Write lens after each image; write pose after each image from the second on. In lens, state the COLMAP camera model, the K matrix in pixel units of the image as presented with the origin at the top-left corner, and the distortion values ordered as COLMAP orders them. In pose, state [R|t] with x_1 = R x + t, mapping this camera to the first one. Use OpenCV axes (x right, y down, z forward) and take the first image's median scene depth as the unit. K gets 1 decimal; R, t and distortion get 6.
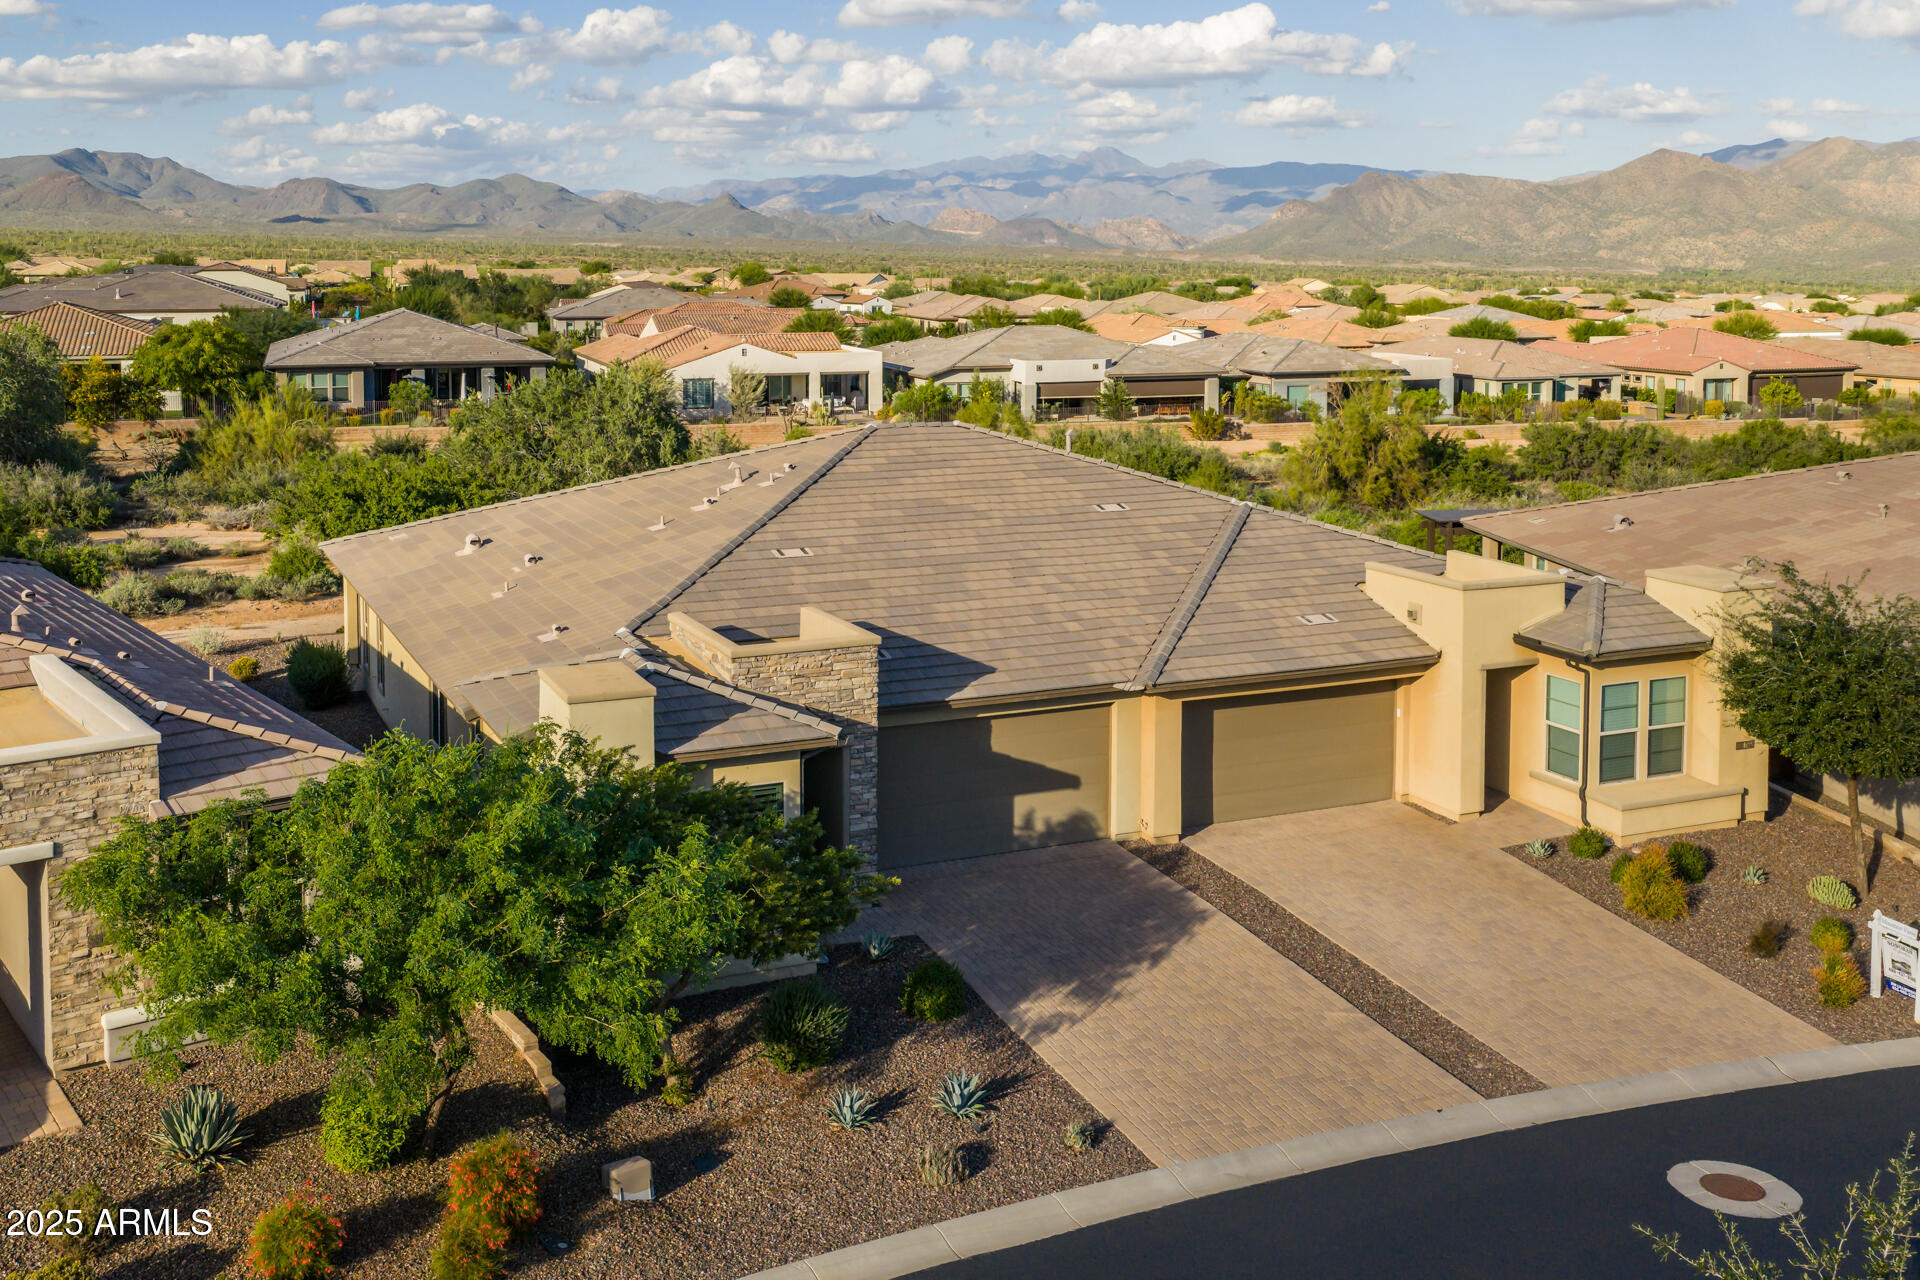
lens RADIAL K [[2604.3, 0, 960.0], [0, 2604.3, 640.0], [0, 0, 1]] dist [0.142390, -0.571197]
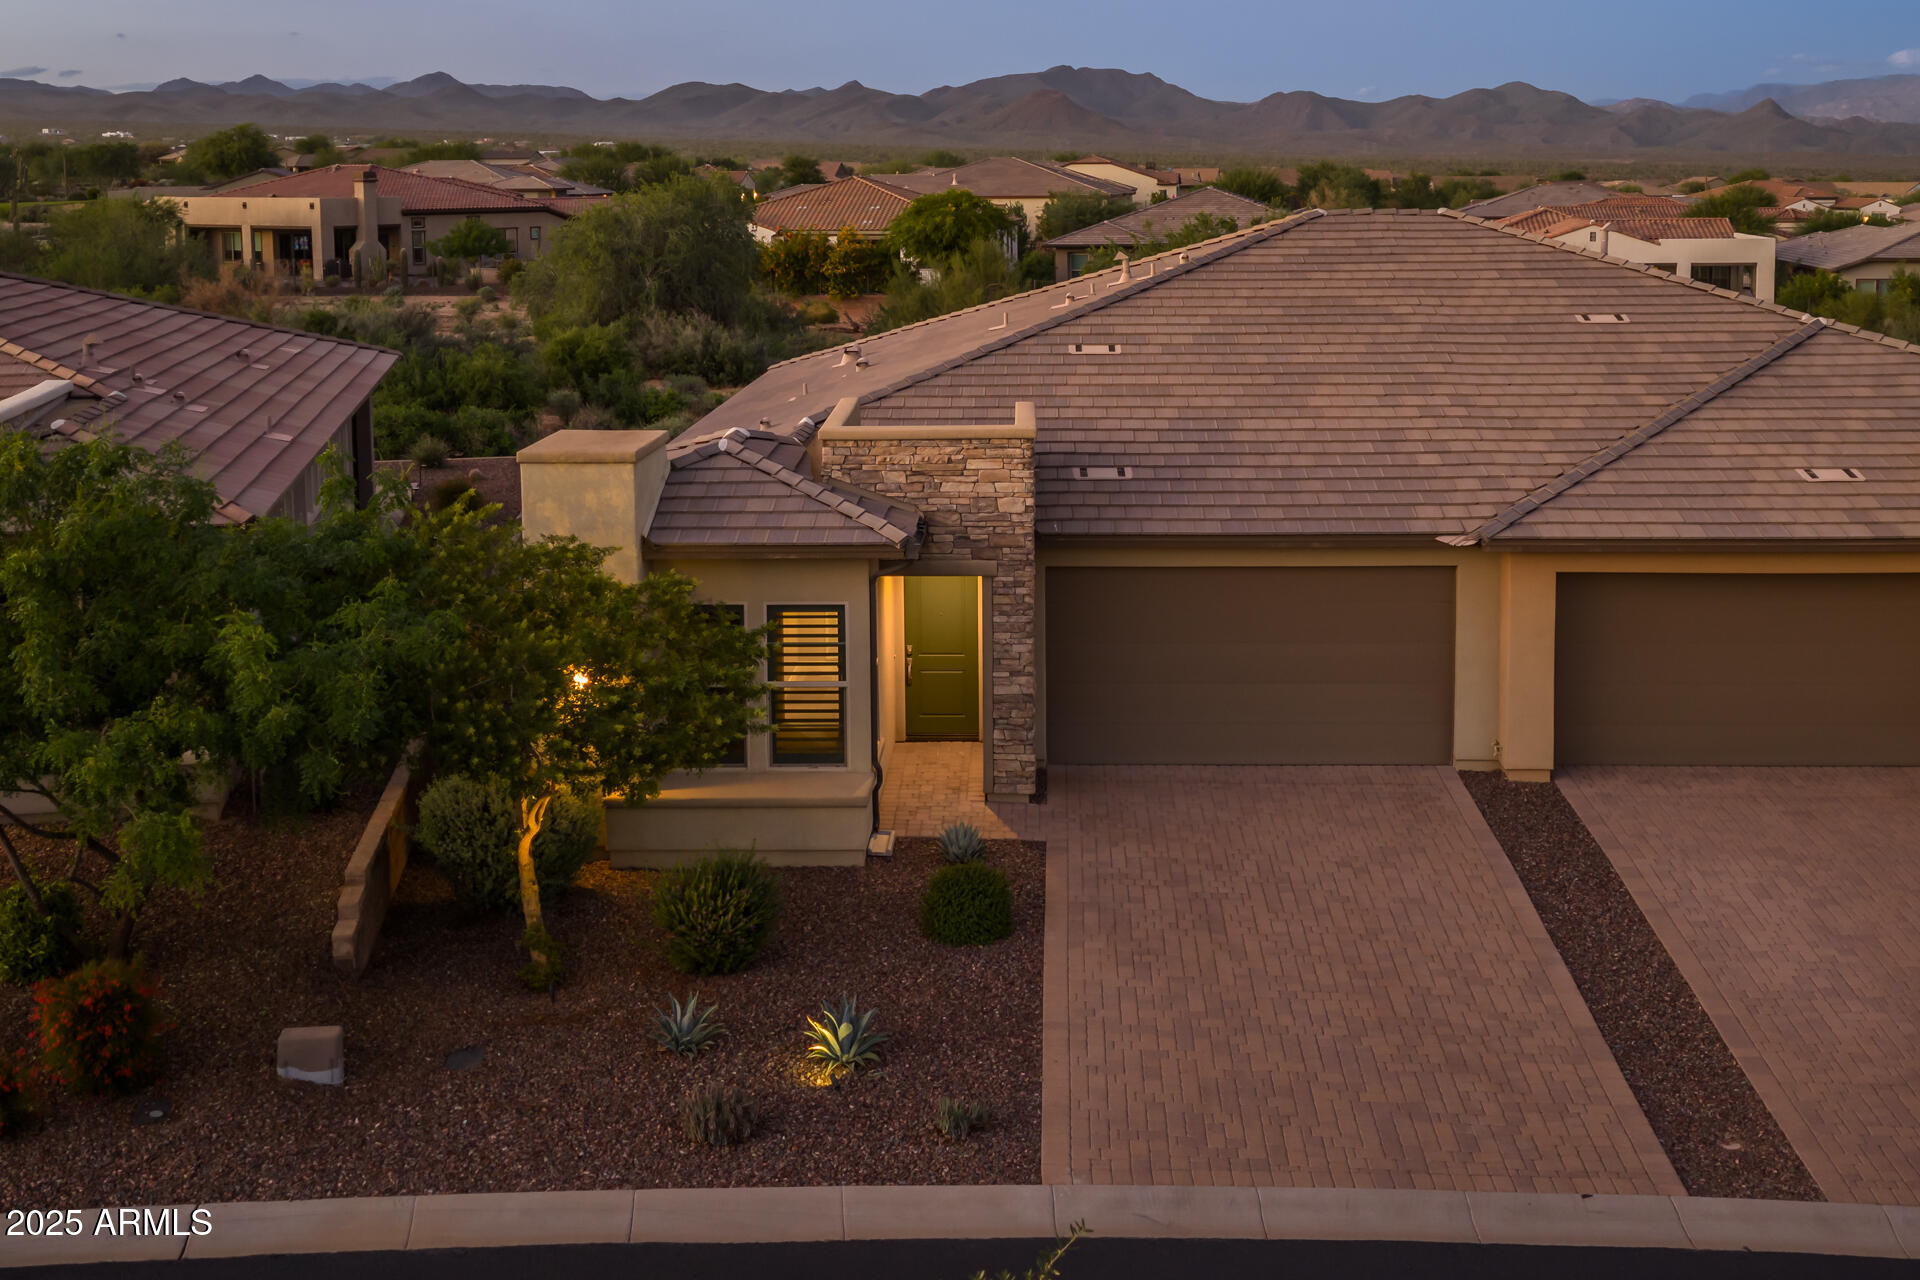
lens RADIAL K [[2604.3, 0, 960.0], [0, 2604.3, 640.0], [0, 0, 1]] dist [0.142390, -0.571197]
pose [[0.858022, 0.078148, -0.507633, 0.297319], [-0.088699, 0.996053, 0.003415, 0.052188], [0.505896, 0.042097, 0.861566, 0.332487]]
